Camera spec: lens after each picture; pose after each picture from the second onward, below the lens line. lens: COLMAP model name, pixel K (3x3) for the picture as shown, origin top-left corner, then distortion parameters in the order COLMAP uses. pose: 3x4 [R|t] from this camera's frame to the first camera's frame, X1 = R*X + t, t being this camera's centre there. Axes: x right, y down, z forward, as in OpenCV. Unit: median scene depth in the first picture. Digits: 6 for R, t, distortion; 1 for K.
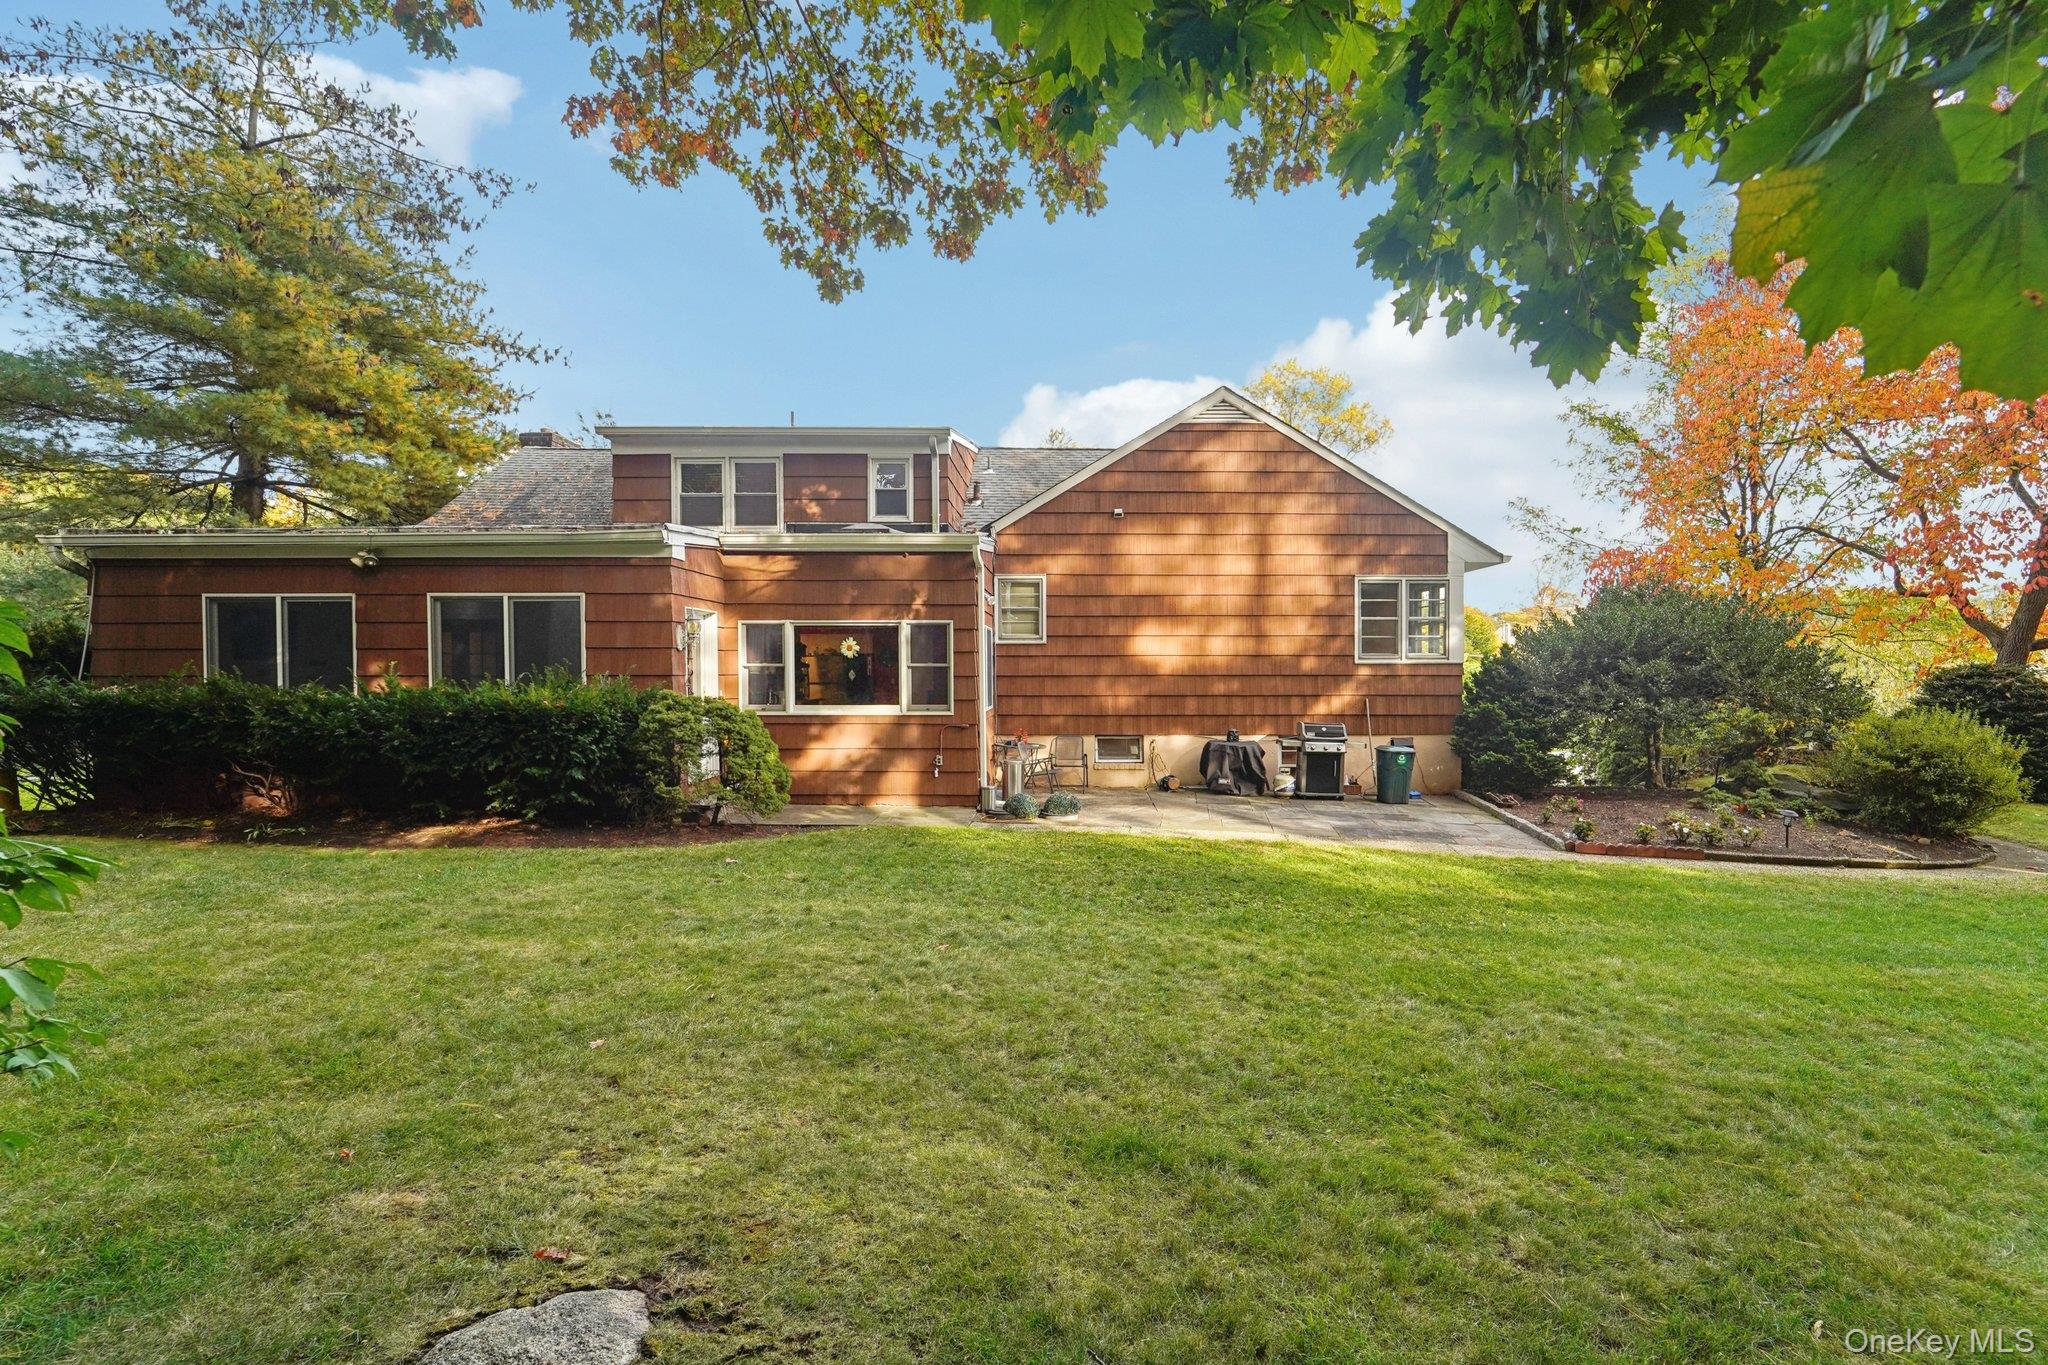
lens RADIAL K [[846.6, 0, 1027.2], [0, 846.6, 681.5], [0, 0, 1]] dist [-0.000934, 0.000015]
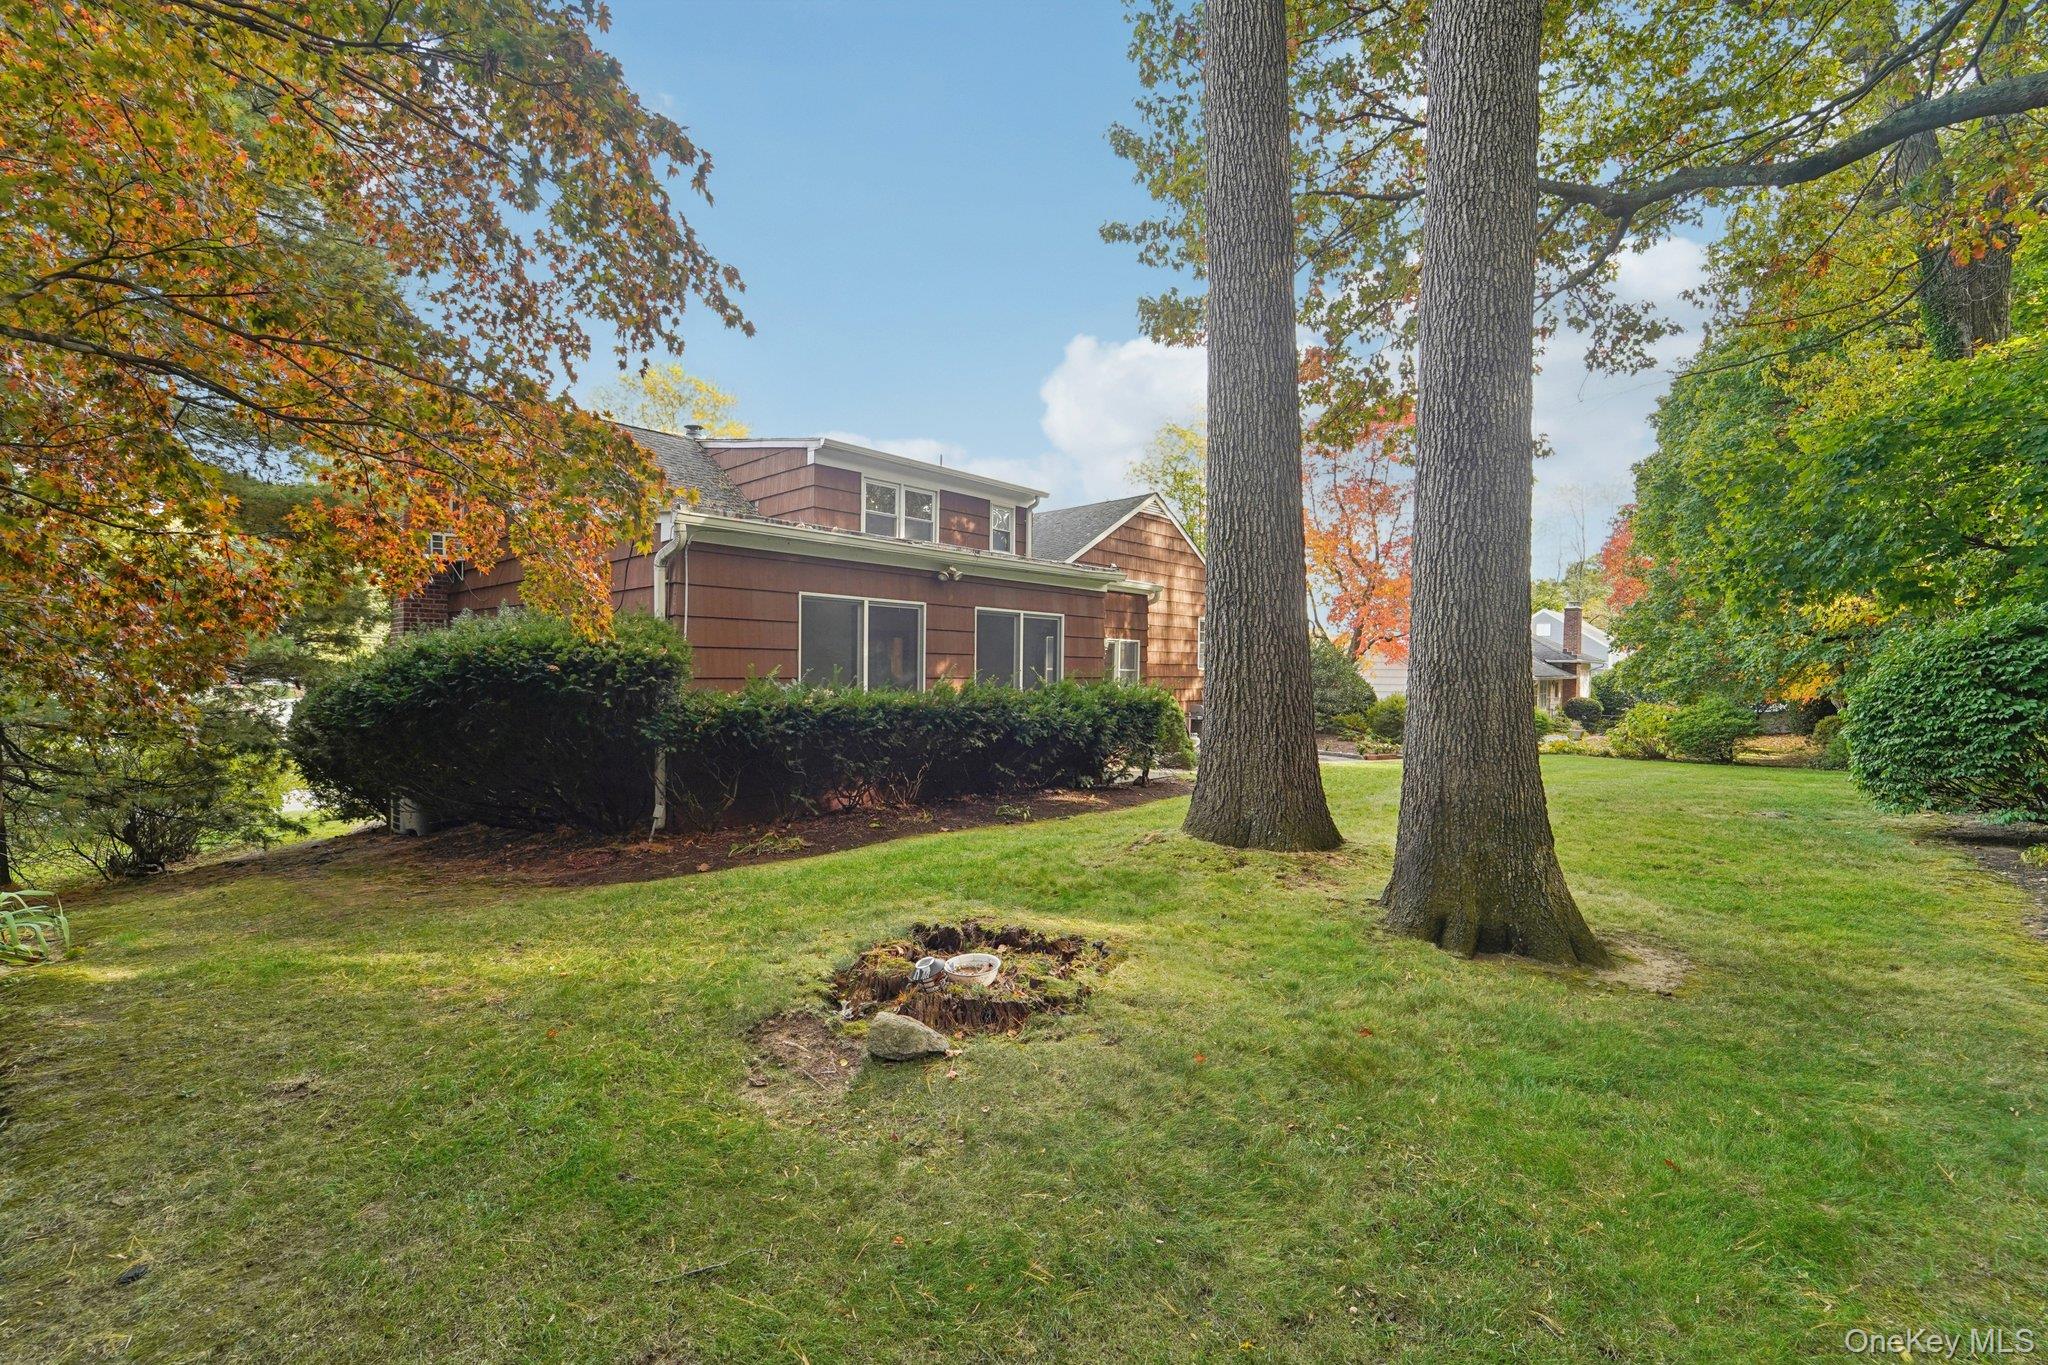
lens RADIAL K [[846.6, 0, 1023.2], [0, 846.6, 674.6], [0, 0, 1]] dist [-0.000934, 0.000015]
pose [[0.687830, 0.000107, 0.725872, -1.060308], [0.011331, 0.999877, -0.010885, 0.001209], [-0.725784, 0.015712, 0.687743, 0.111648]]
